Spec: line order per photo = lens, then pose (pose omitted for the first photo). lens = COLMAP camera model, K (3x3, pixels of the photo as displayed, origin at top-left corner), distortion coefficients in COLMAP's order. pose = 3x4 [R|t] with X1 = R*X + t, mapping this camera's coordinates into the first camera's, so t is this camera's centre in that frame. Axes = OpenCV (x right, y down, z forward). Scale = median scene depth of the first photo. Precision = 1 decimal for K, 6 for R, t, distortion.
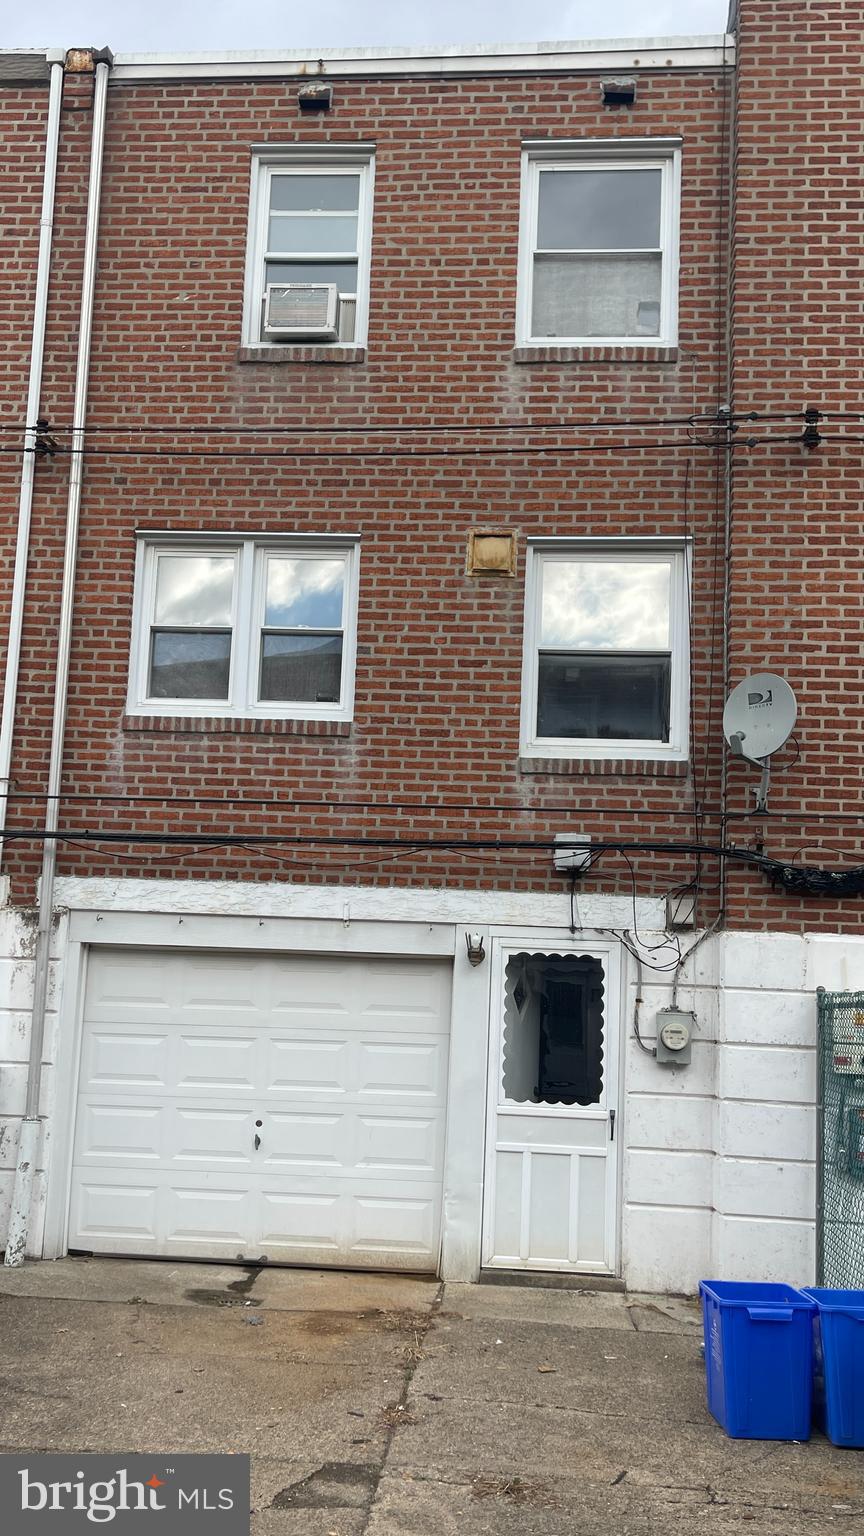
lens RADIAL K [[1371.1, 0, 436.6], [0, 1371.1, 771.0], [0, 0, 1]] dist [0.059571, -0.017373]
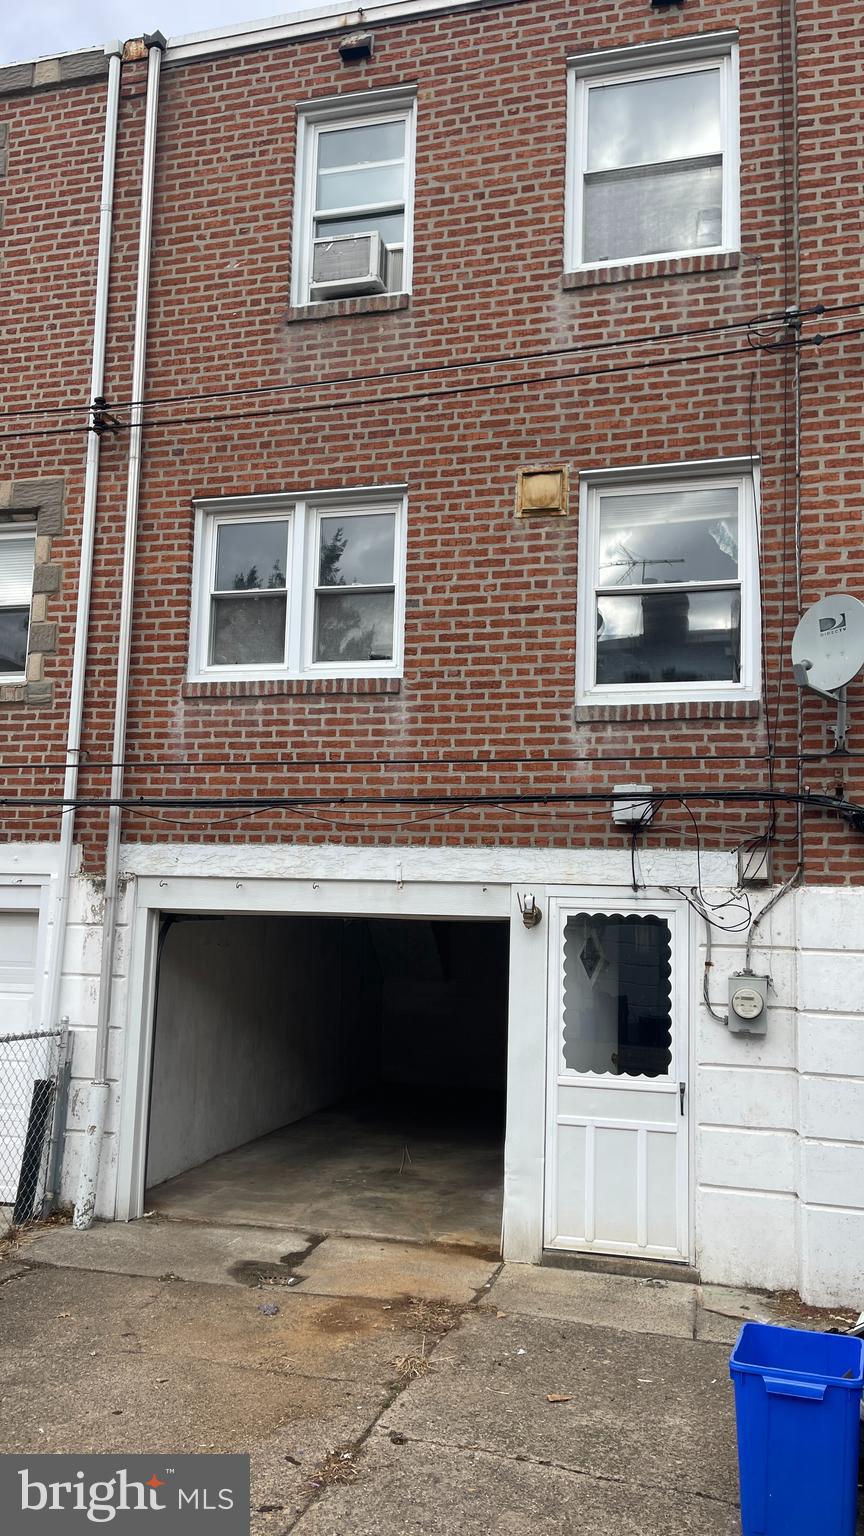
lens RADIAL K [[1176.5, 0, 422.5], [0, 1176.5, 770.7], [0, 0, 1]] dist [0.058671, -0.054284]
pose [[0.982954, -0.035238, -0.180445, 0.100373], [0.037458, 0.999258, 0.008911, 0.023003], [0.179997, -0.015518, 0.983545, 0.182838]]
